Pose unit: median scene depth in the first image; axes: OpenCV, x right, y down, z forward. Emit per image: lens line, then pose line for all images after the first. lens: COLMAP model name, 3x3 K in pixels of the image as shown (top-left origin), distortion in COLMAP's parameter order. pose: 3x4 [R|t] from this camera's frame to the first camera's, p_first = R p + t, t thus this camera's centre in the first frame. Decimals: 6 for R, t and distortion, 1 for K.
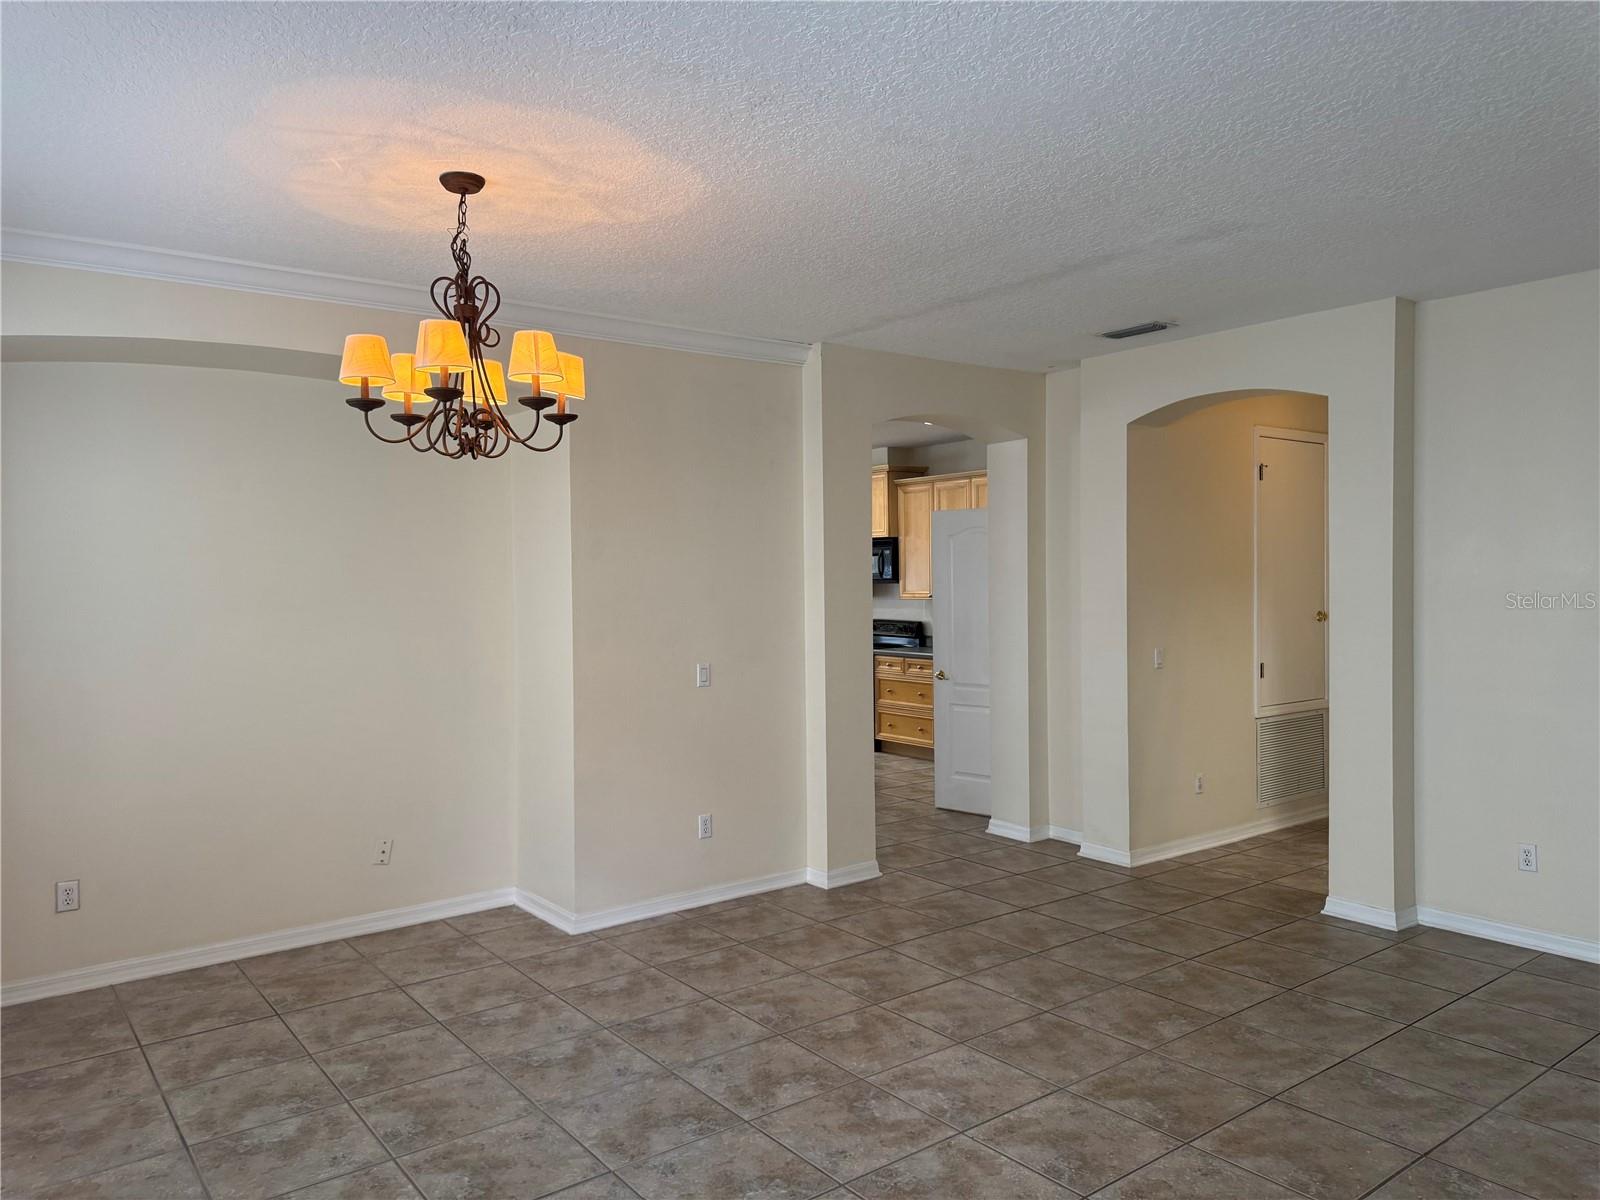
lens RADIAL K [[1150.4, 0, 800.0], [0, 1150.4, 600.0], [0, 0, 1]] dist [-0.003731, -0.001880]
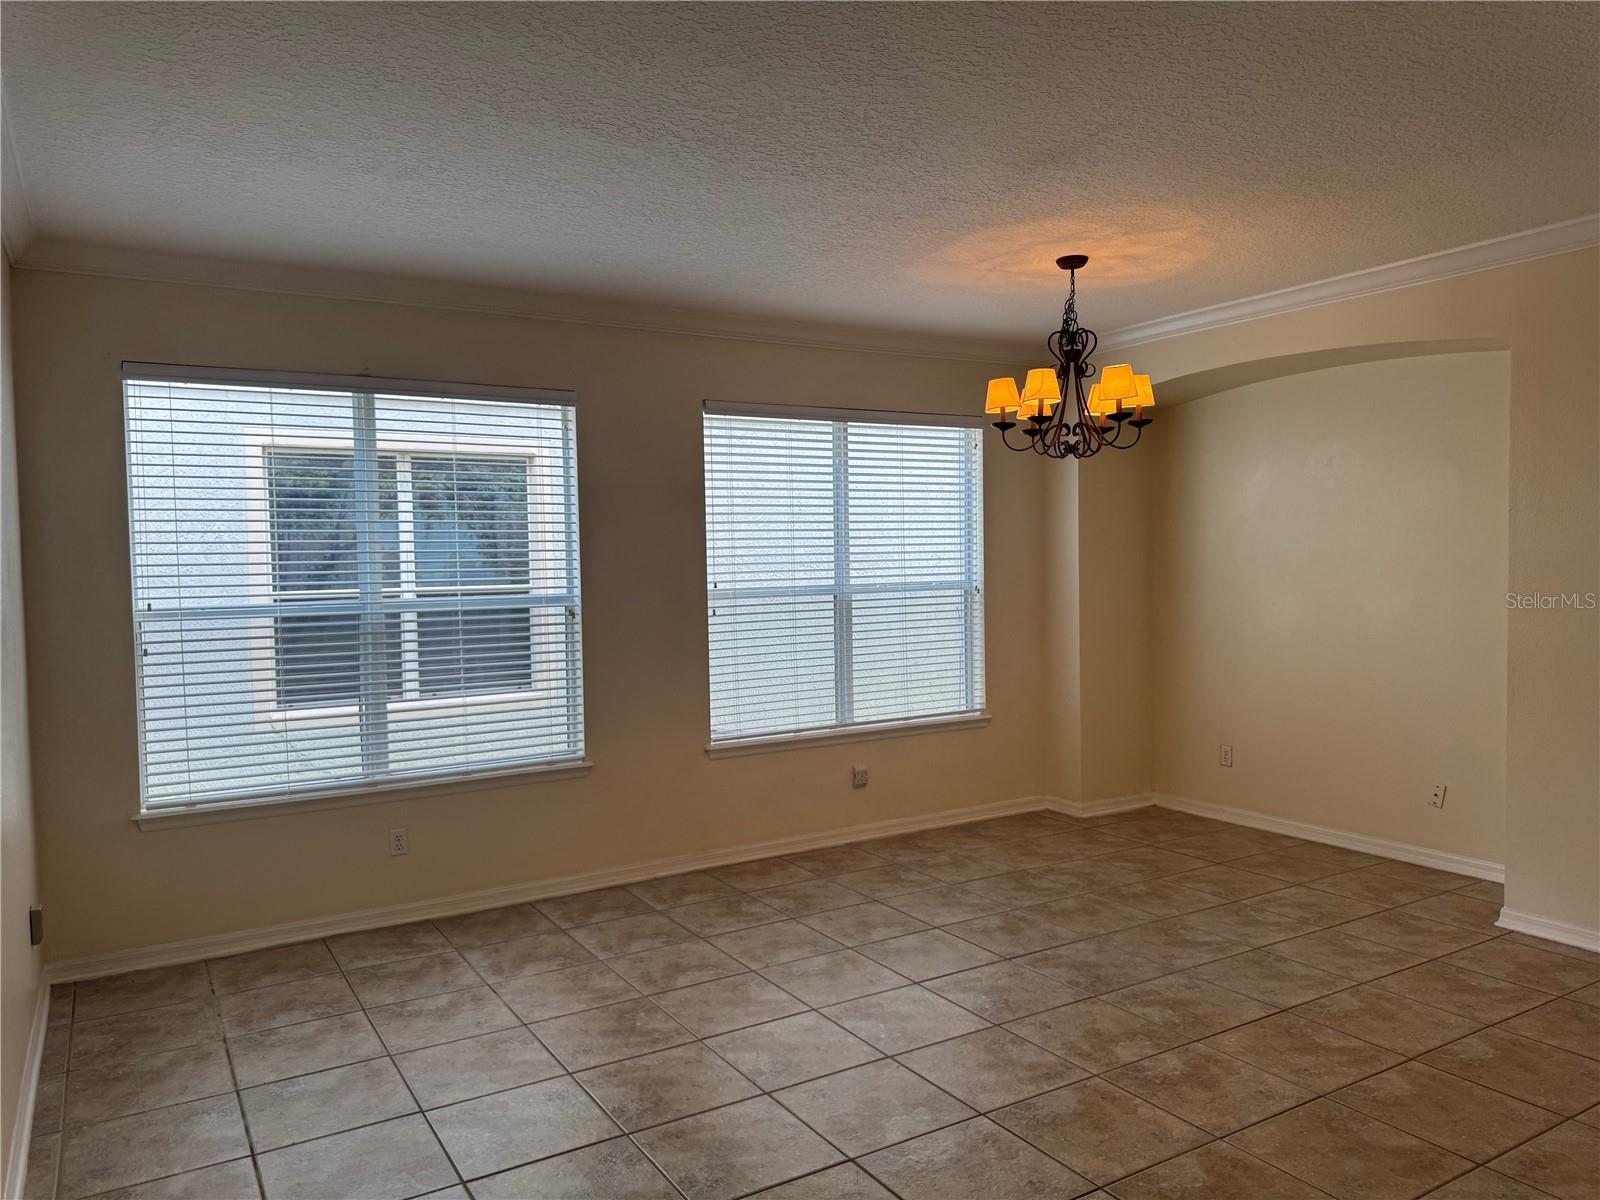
lens RADIAL K [[1150.4, 0, 800.0], [0, 1150.4, 600.0], [0, 0, 1]] dist [-0.003731, -0.001880]
pose [[-0.101228, 0.061093, -0.992986, 1.004483], [-0.009303, 0.998011, 0.062351, -0.030692], [0.994820, 0.015549, -0.100458, 0.698489]]
